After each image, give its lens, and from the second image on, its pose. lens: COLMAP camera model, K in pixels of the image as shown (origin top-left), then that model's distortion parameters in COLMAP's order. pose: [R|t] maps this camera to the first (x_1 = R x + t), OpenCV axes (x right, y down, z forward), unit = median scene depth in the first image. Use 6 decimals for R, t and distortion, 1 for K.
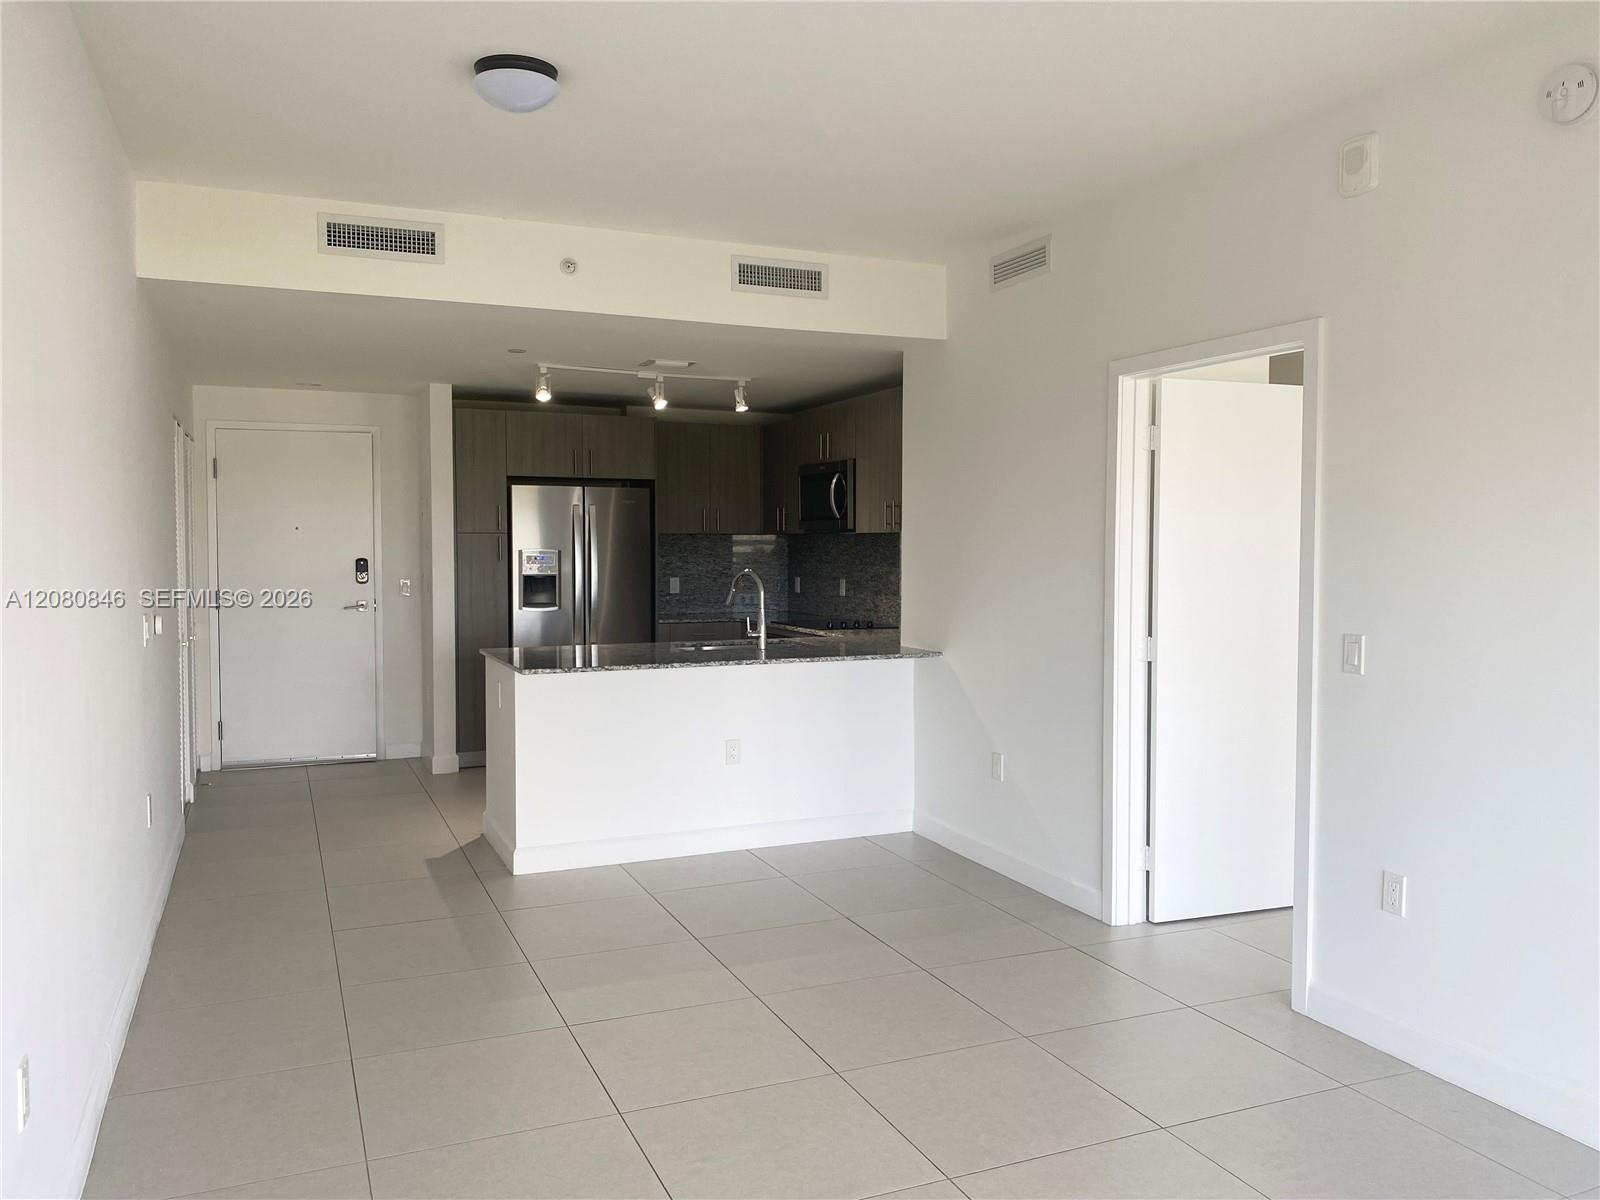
lens RADIAL K [[1212.0, 0, 800.0], [0, 1212.0, 600.0], [0, 0, 1]] dist [0.010900, 0.000851]
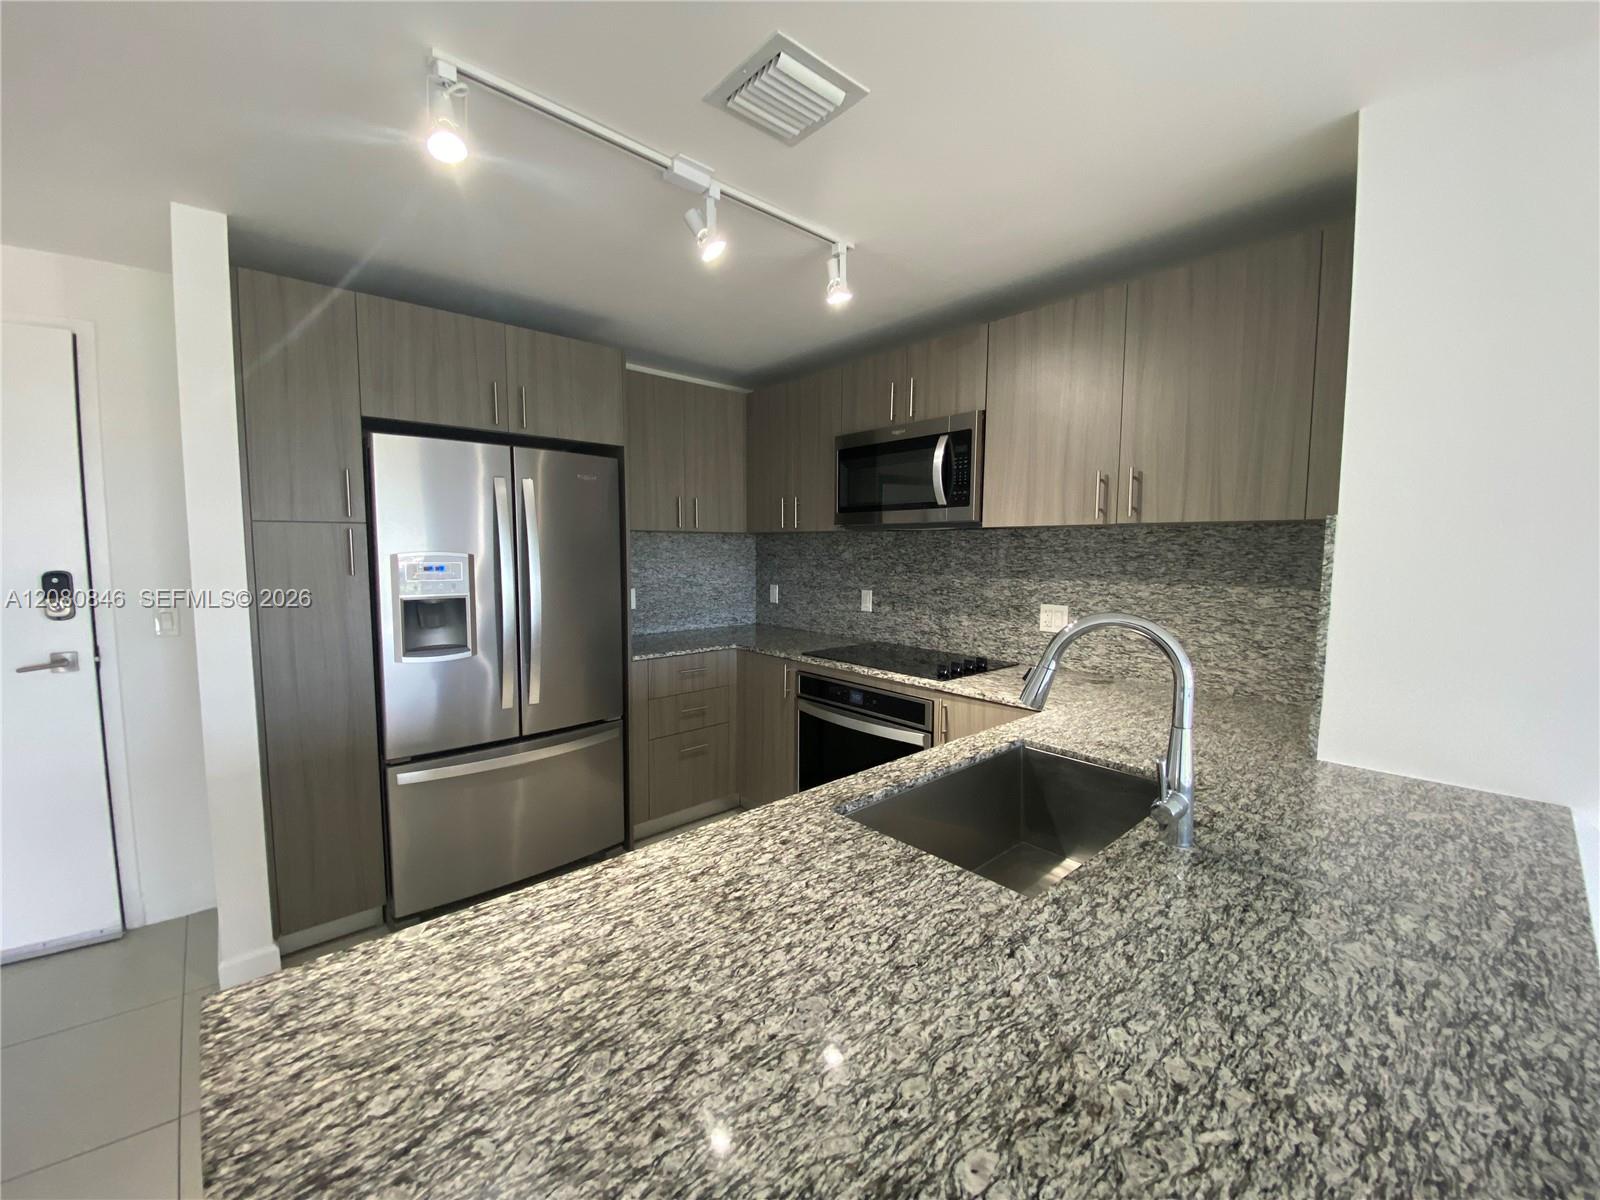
lens RADIAL K [[650.7, 0, 791.9], [0, 650.7, 600.0], [0, 0, 1]] dist [-0.011275, -0.000314]
pose [[0.952247, -0.023817, 0.304399, -0.148618], [0.012731, 0.999183, 0.038355, -0.029510], [-0.305064, -0.032648, 0.951772, 0.663298]]
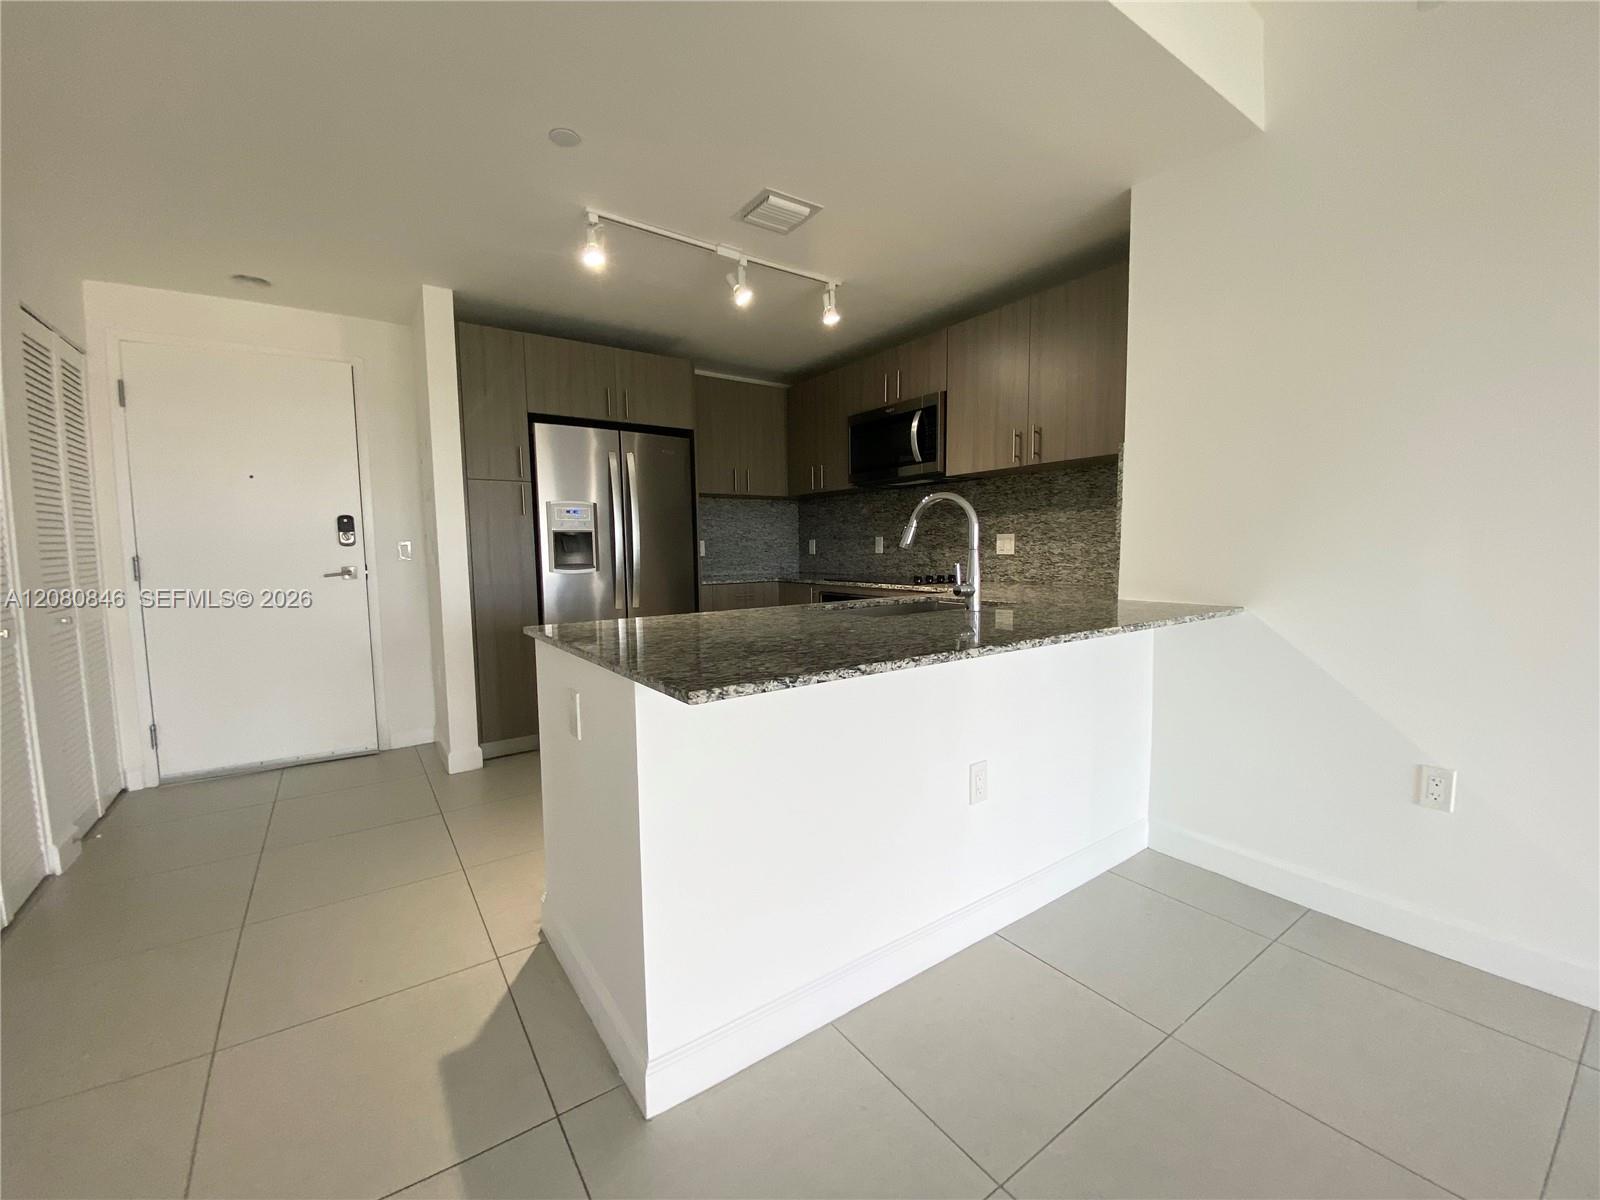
lens RADIAL K [[653.0, 0, 785.3], [0, 653.0, 607.0], [0, 0, 1]] dist [-0.000534, -0.000123]
pose [[0.982759, -0.032553, 0.182002, -0.152522], [0.024435, 0.998611, 0.046670, 0.014895], [-0.183269, -0.041418, 0.982190, 0.516361]]
